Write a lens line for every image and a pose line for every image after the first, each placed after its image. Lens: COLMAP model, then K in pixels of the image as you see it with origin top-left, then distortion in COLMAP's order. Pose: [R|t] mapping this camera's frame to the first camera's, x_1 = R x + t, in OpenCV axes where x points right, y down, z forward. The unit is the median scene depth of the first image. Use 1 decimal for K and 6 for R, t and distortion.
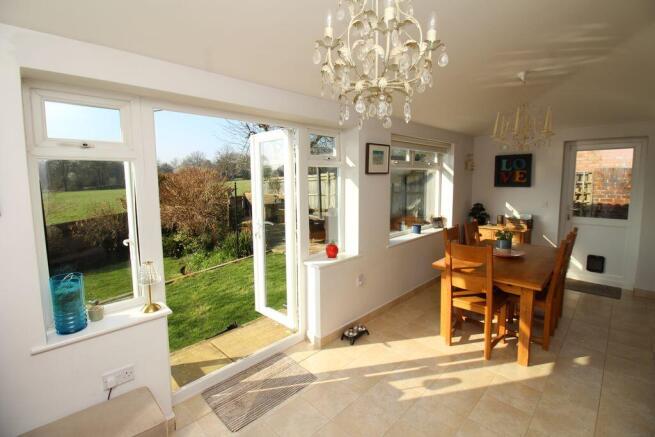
lens RADIAL K [[304.6, 0, 330.8], [0, 304.6, 210.4], [0, 0, 1]] dist [-0.013615, -0.000775]
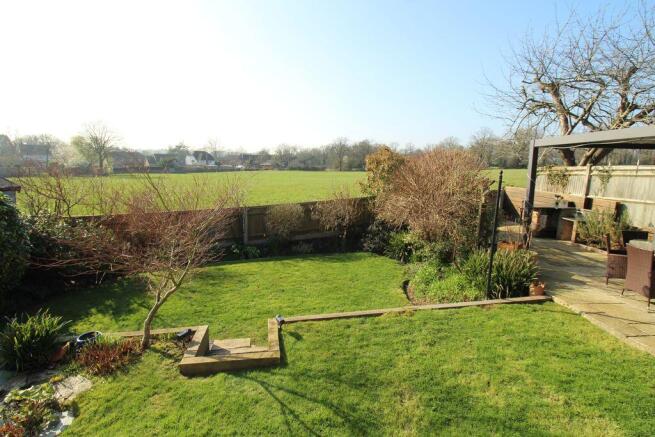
lens RADIAL K [[320.2, 0, 328.7], [0, 320.2, 205.2], [0, 0, 1]] dist [-0.000784, -0.000375]
pose [[0.720872, 0.125314, -0.681645, -0.099708], [-0.113144, 0.991602, 0.062641, -0.022957], [0.683771, 0.031968, 0.728996, 0.259366]]
